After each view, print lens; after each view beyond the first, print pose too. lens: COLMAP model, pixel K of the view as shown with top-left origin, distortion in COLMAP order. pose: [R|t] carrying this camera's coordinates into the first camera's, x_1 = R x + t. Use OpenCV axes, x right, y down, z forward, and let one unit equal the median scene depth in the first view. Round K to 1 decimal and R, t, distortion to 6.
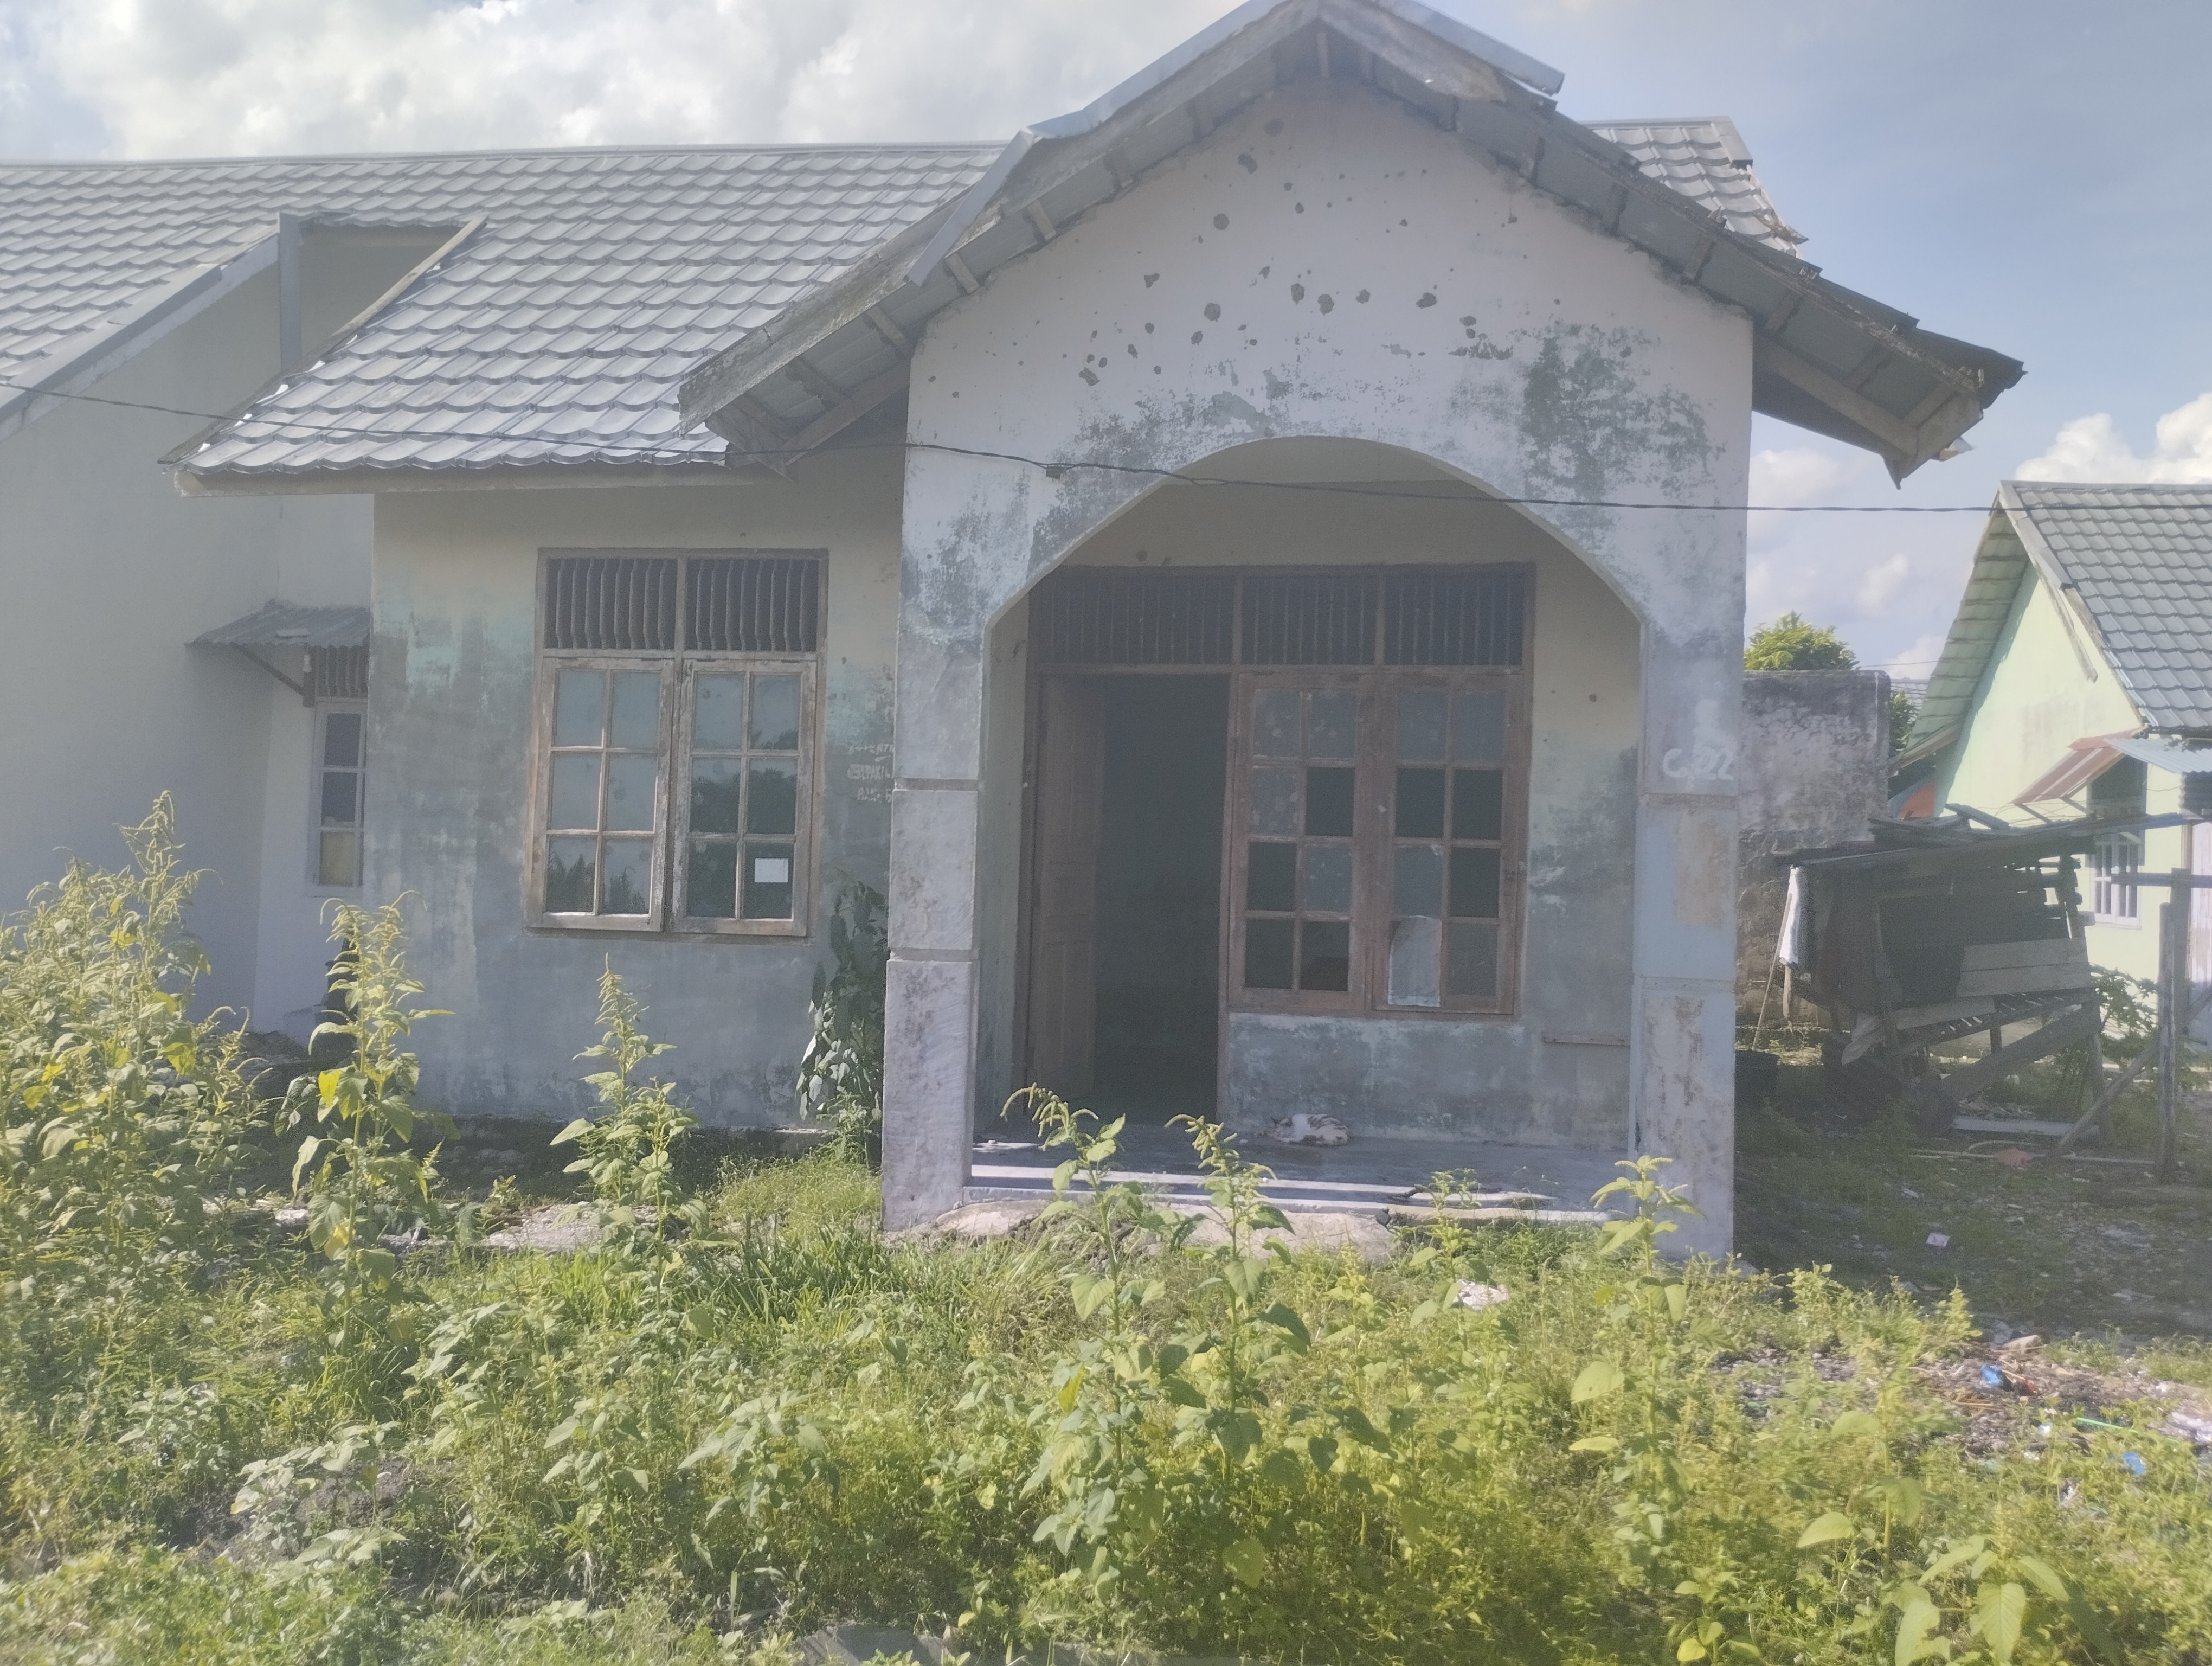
lens RADIAL K [[1804.5, 0, 1107.3], [0, 1804.5, 900.3], [0, 0, 1]] dist [0.033869, -0.011377]
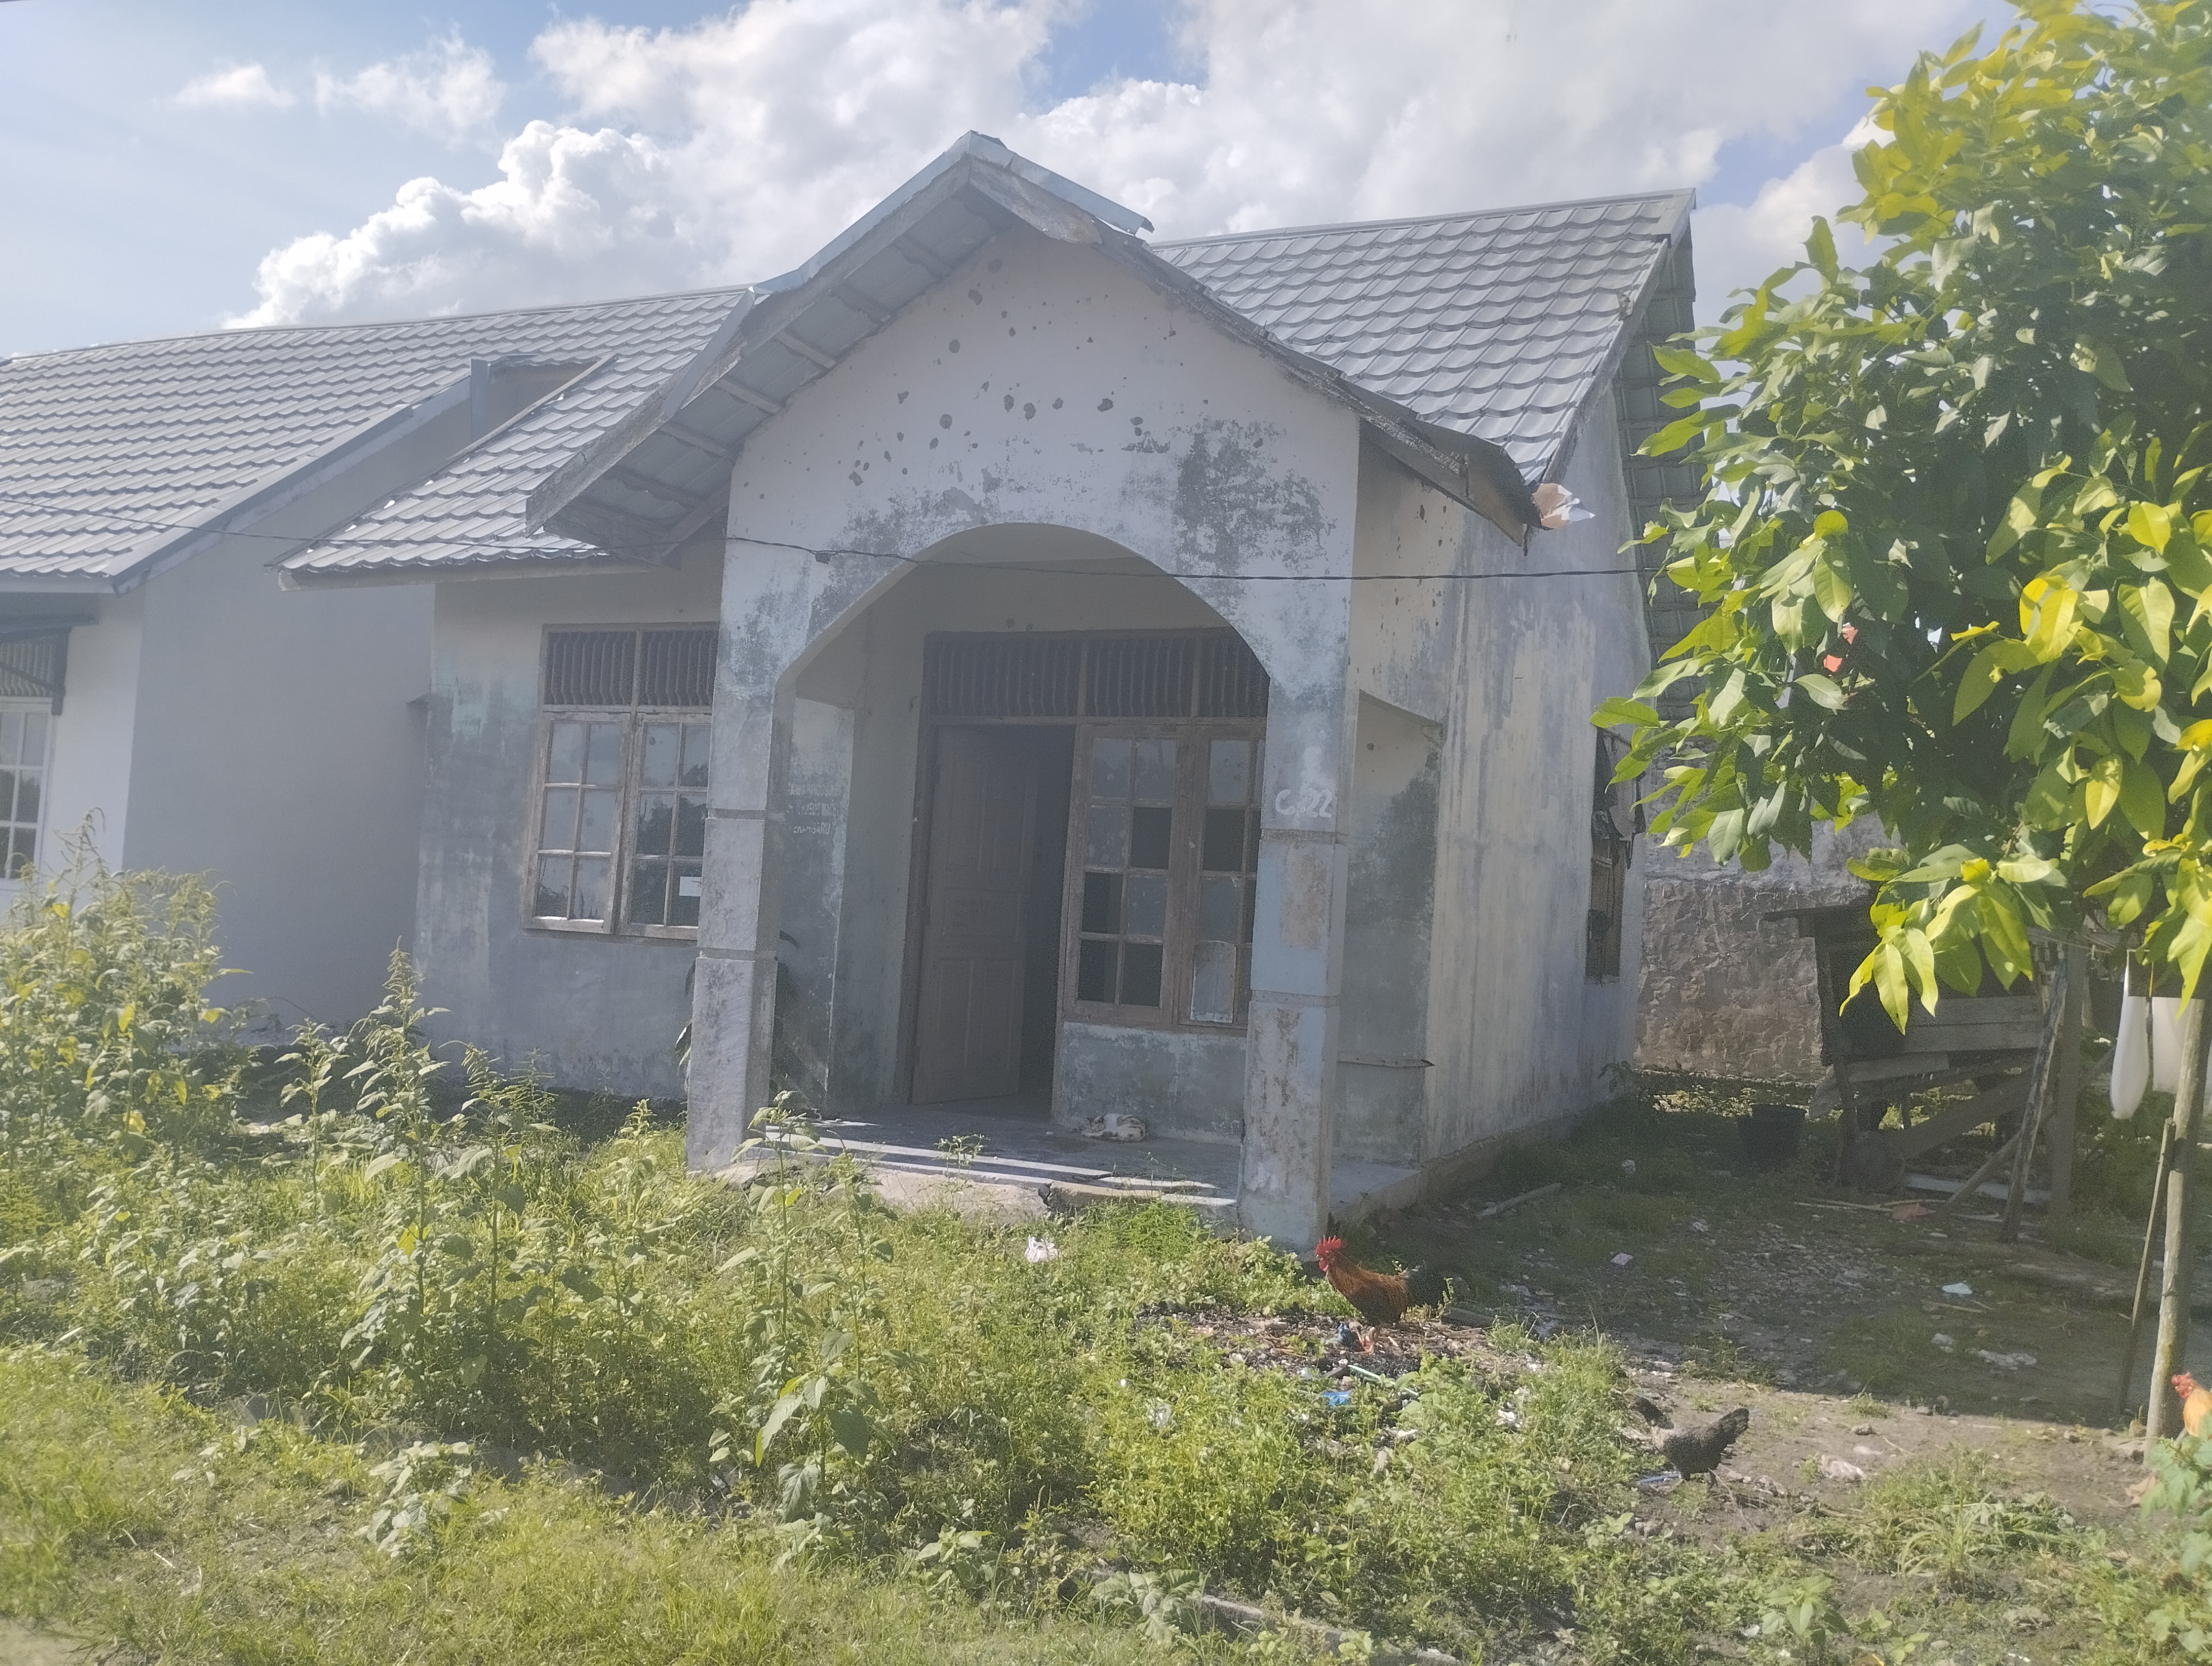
lens RADIAL K [[1804.5, 0, 1107.3], [0, 1804.5, 900.3], [0, 0, 1]] dist [0.033869, -0.011377]
pose [[0.962740, 0.025344, -0.269240, 0.470123], [-0.033480, 0.999110, -0.025668, 0.016713], [0.268350, 0.033725, 0.962731, -0.104440]]
